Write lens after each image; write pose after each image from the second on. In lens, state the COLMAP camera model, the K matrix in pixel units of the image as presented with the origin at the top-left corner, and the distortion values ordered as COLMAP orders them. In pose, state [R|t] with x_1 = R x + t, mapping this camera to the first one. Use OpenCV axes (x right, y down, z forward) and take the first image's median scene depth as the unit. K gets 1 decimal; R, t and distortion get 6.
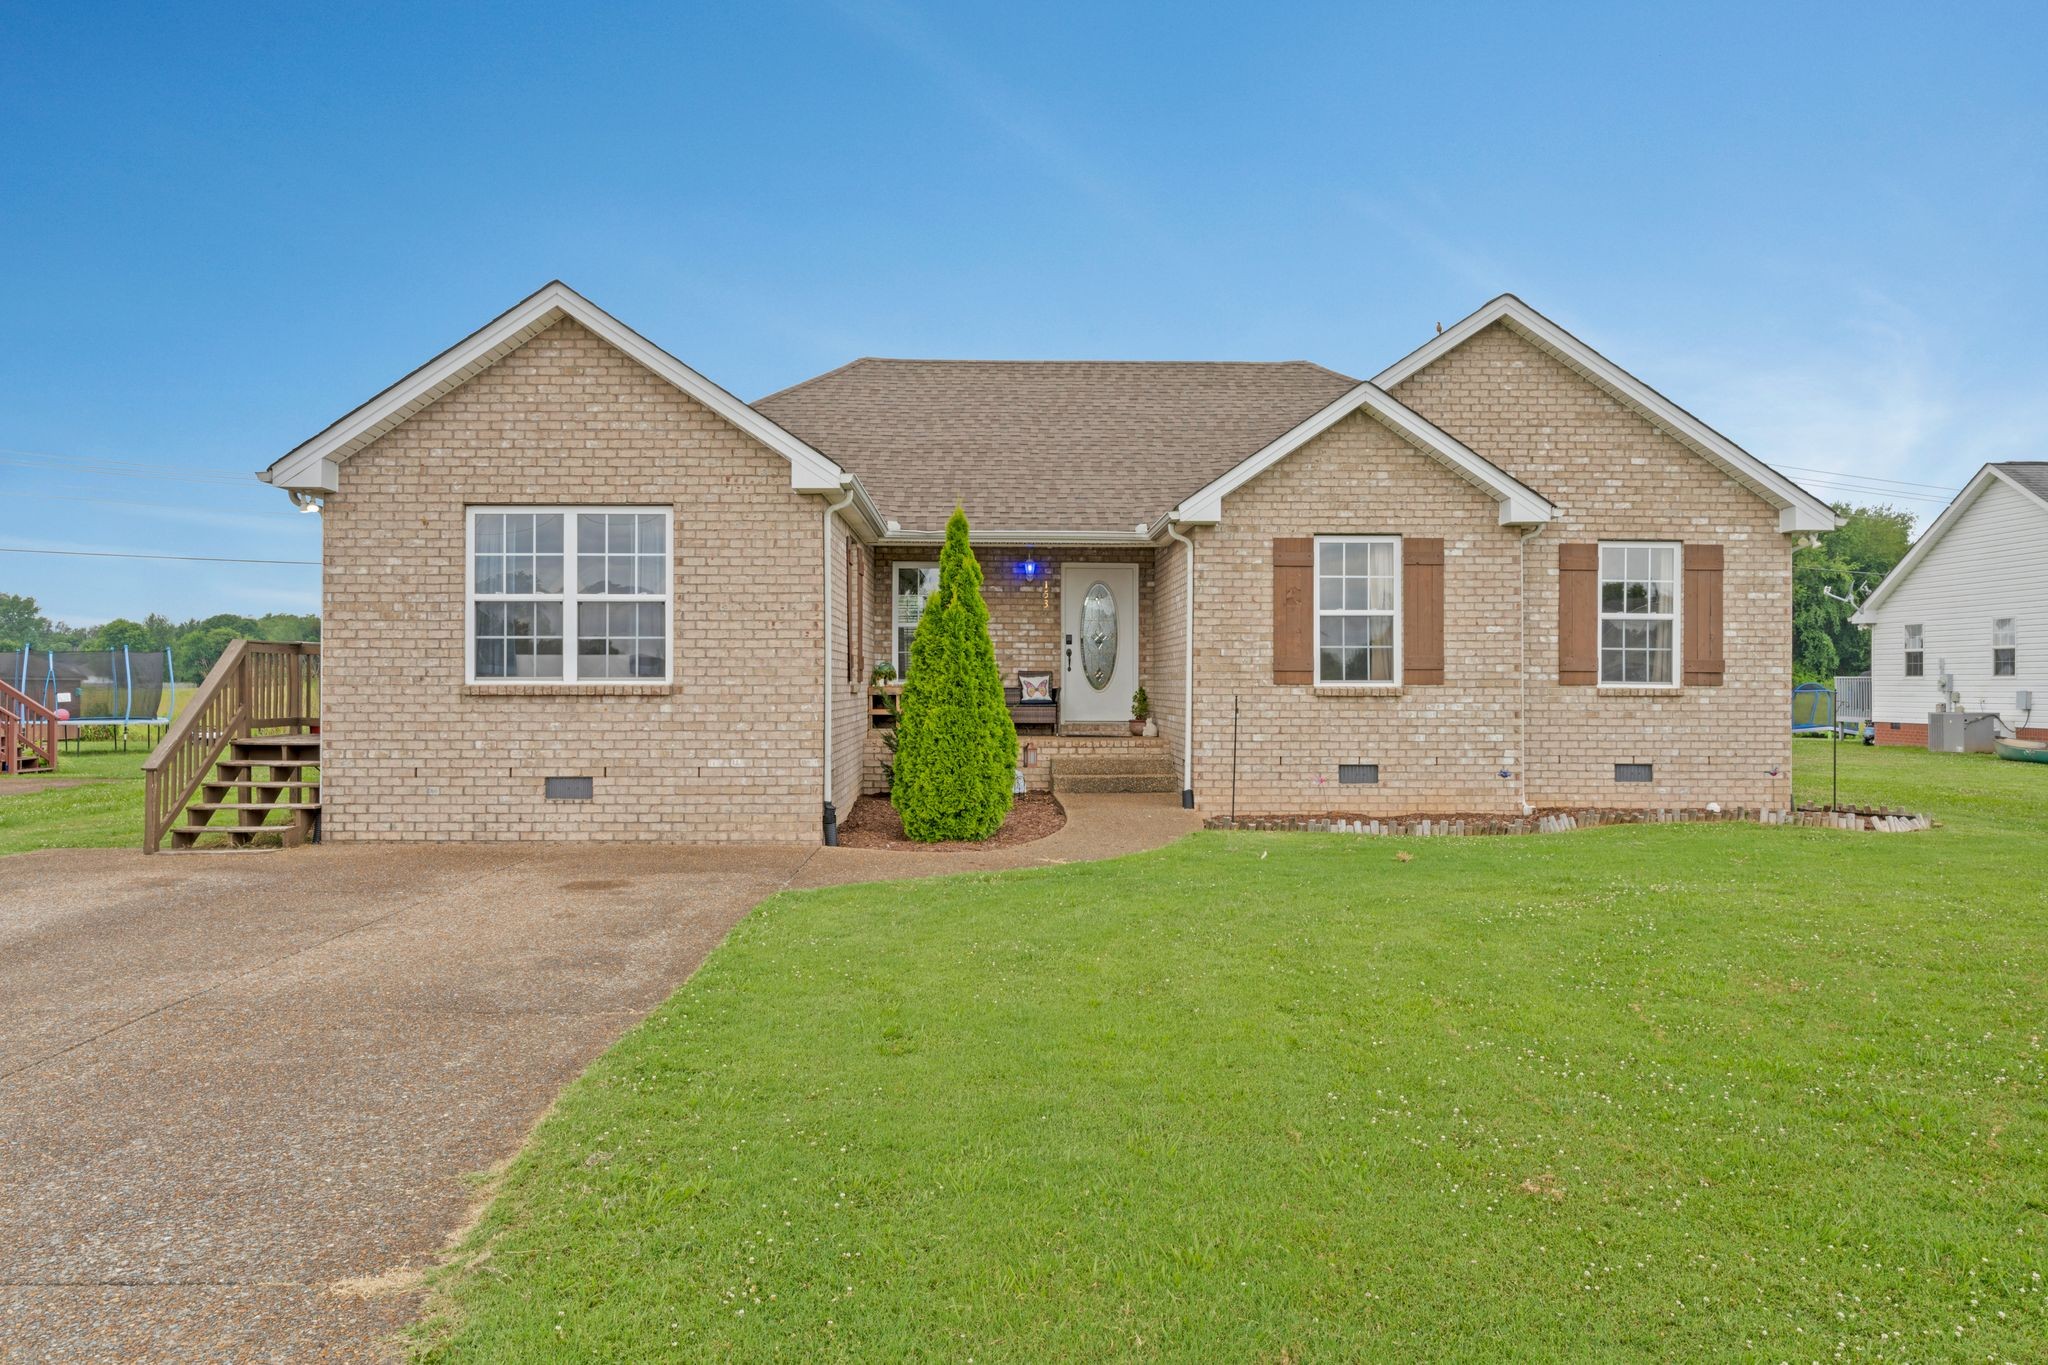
lens RADIAL K [[1543.3, 0, 1024.0], [0, 1543.3, 682.5], [0, 0, 1]] dist [0.005232, 0.000689]
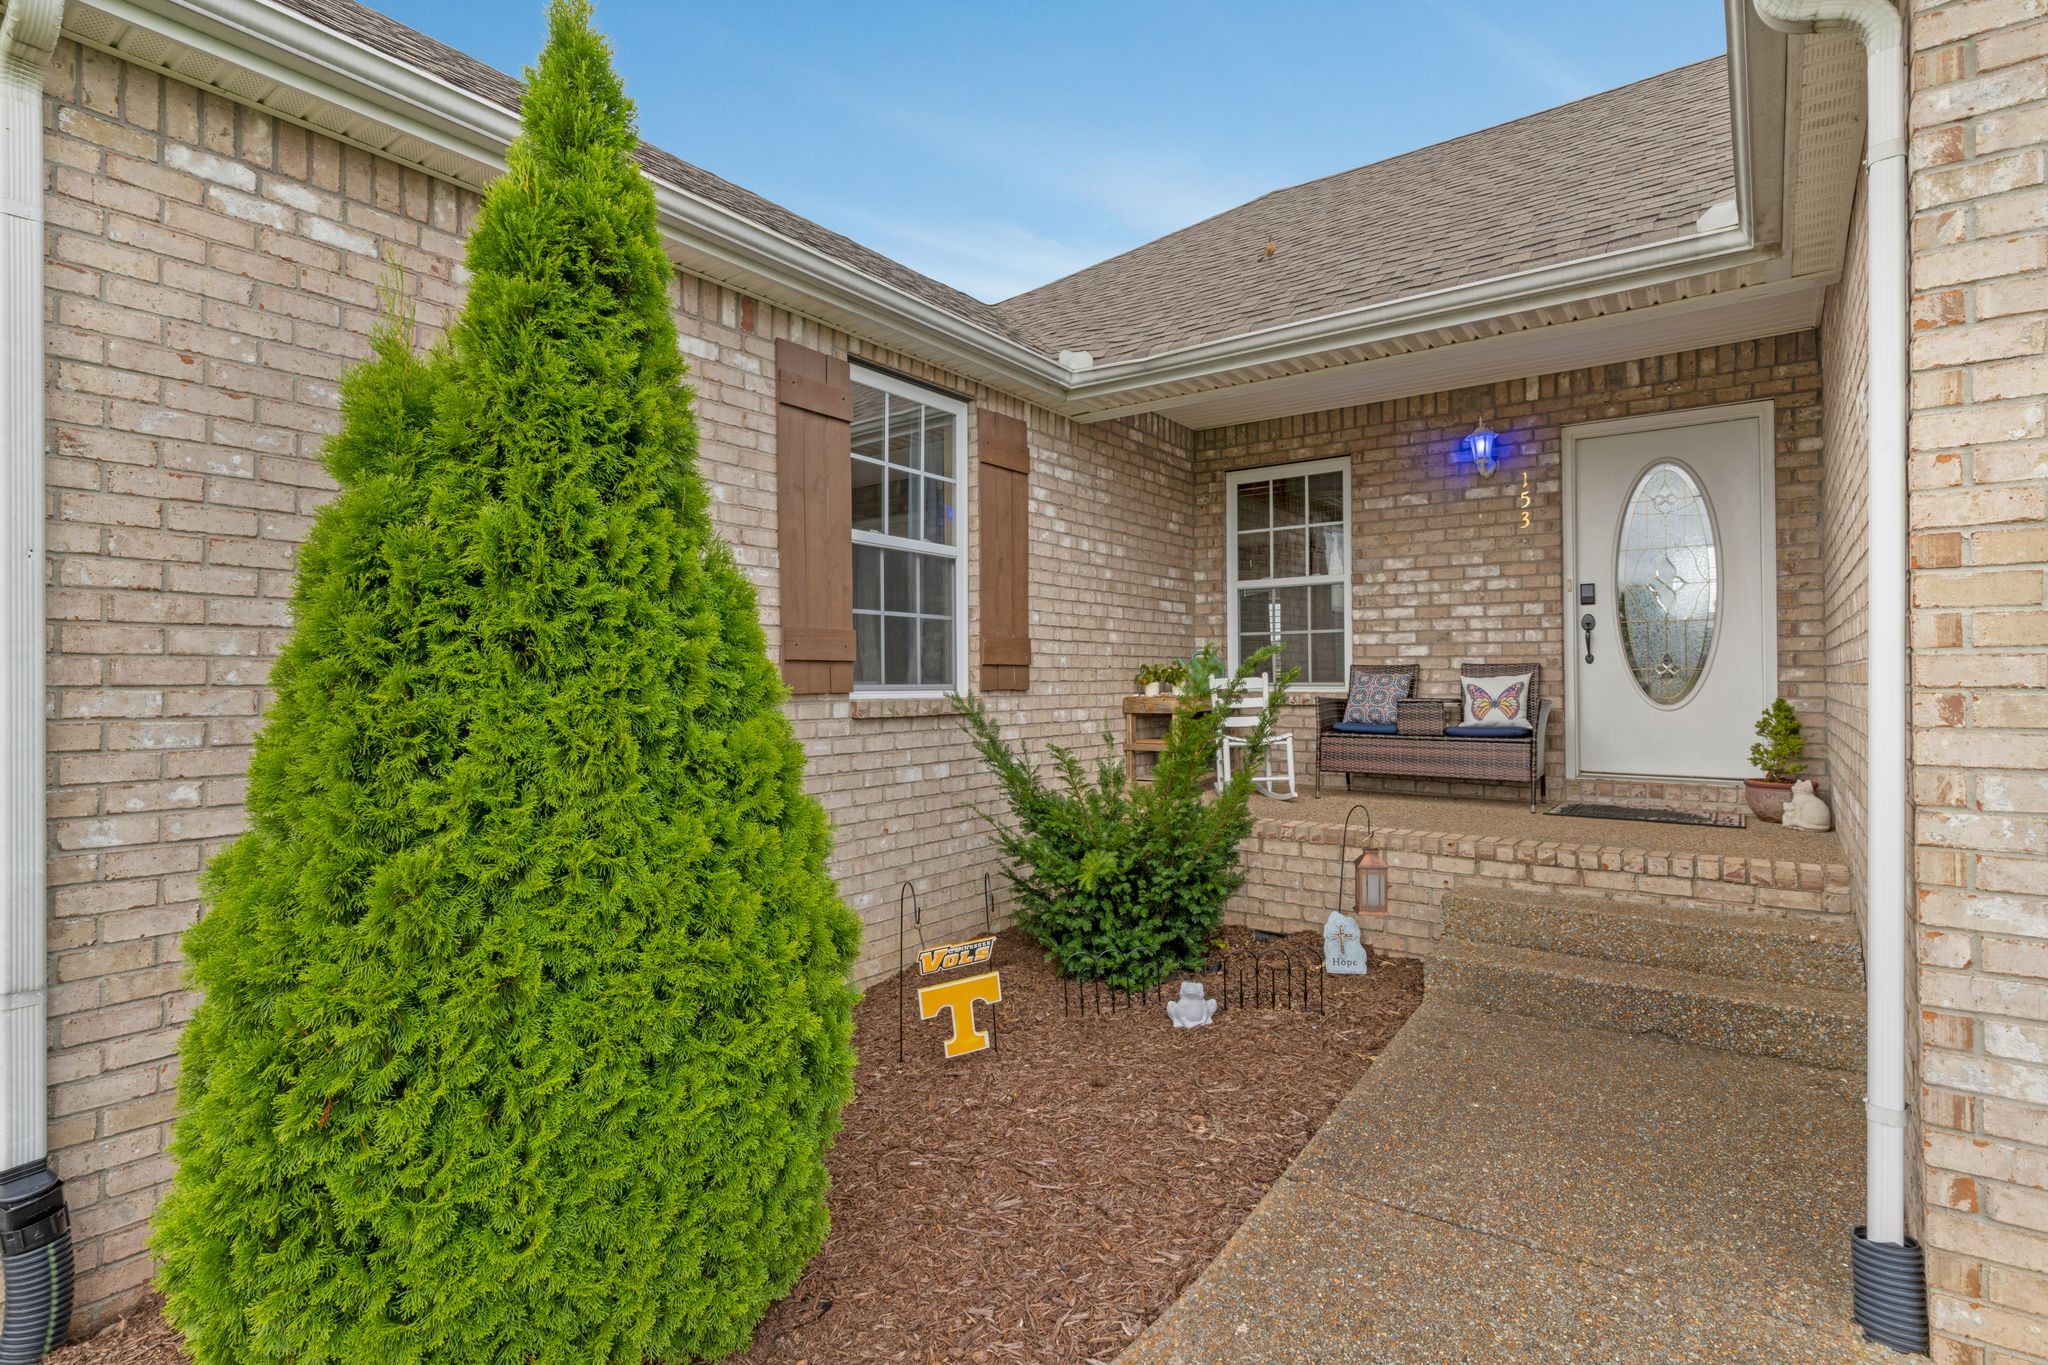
lens RADIAL K [[1001.4, 0, 1024.0], [0, 1001.4, 682.5], [0, 0, 1]] dist [0.002533, 0.000364]
pose [[0.791037, -0.003659, -0.611758, 0.098488], [0.005763, 0.999982, 0.001471, -0.003812], [0.611742, -0.004690, 0.791044, 0.827277]]
